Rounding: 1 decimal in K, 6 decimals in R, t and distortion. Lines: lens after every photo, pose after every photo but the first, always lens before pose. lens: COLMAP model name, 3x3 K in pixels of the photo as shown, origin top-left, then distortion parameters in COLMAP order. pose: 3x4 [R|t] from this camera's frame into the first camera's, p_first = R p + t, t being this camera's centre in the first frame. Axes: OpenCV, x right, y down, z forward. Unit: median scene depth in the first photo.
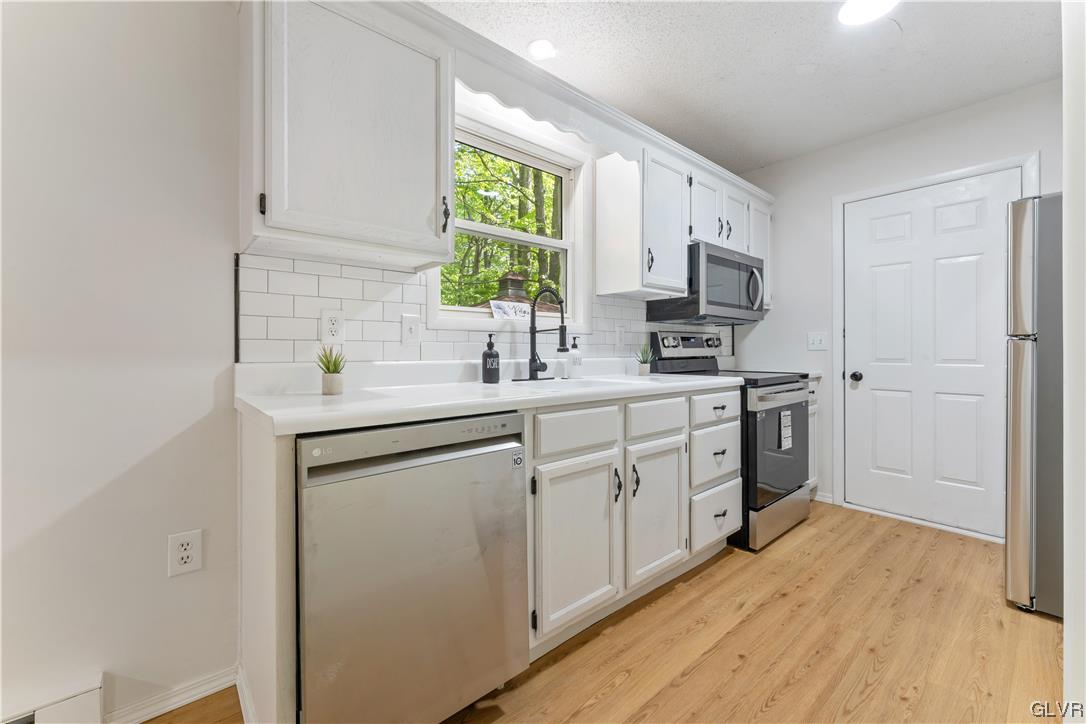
lens RADIAL K [[439.4, 0, 538.9], [0, 439.4, 350.1], [0, 0, 1]] dist [0.001380, 0.000276]
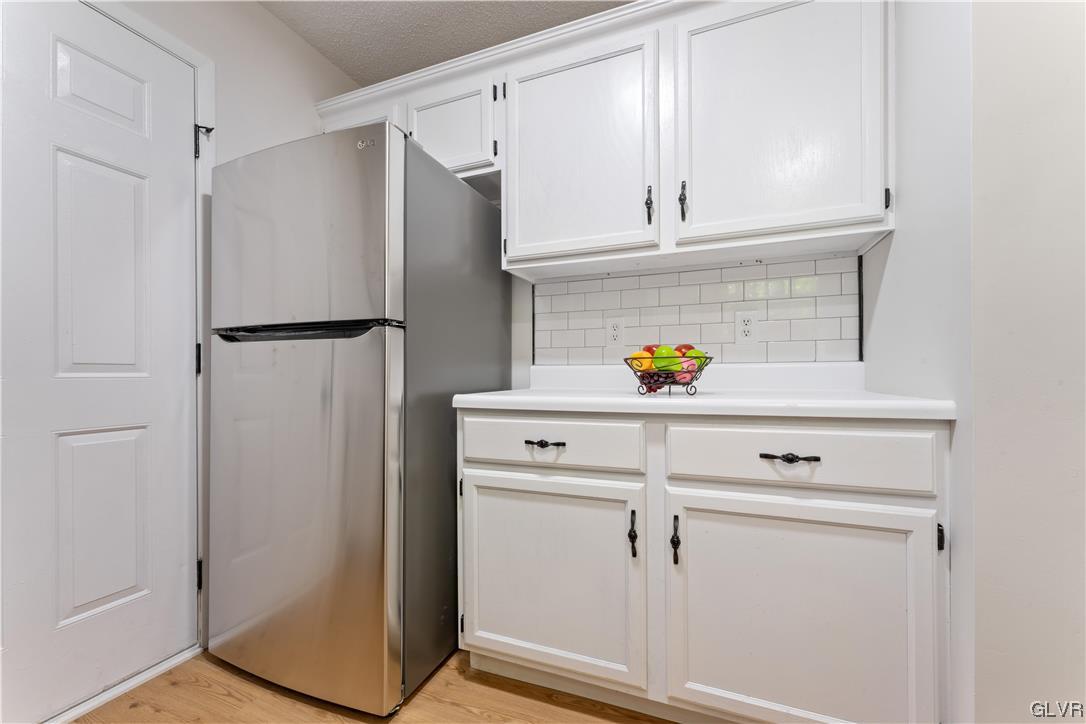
lens RADIAL K [[410.0, 0, 543.0], [0, 410.0, 362.0], [0, 0, 1]] dist [-0.000205, 0.000018]
pose [[0.485695, -0.009012, -0.874082, 0.463535], [0.031661, 0.999472, 0.007289, 0.009729], [0.873555, -0.031214, 0.485724, 0.372490]]
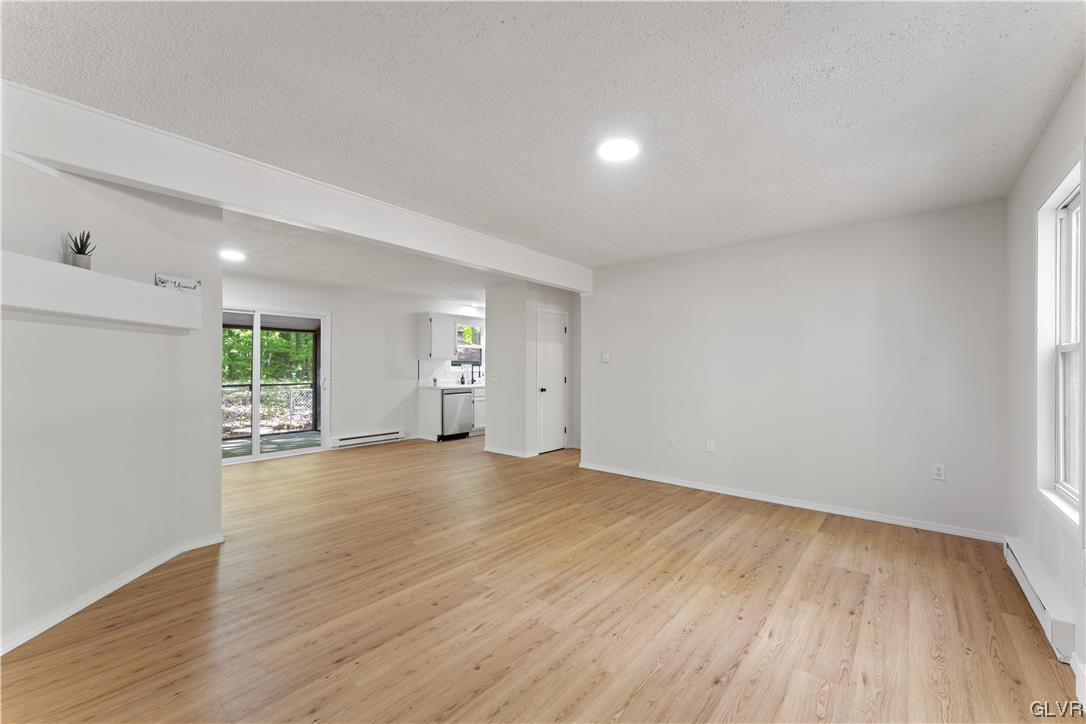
lens RADIAL K [[439.4, 0, 538.9], [0, 439.4, 350.1], [0, 0, 1]] dist [0.001380, 0.000276]
pose [[0.987542, 0.008409, 0.157134, -0.067085], [-0.001670, 0.999075, -0.042971, -0.105654], [-0.157350, 0.042173, 0.986642, -4.523368]]
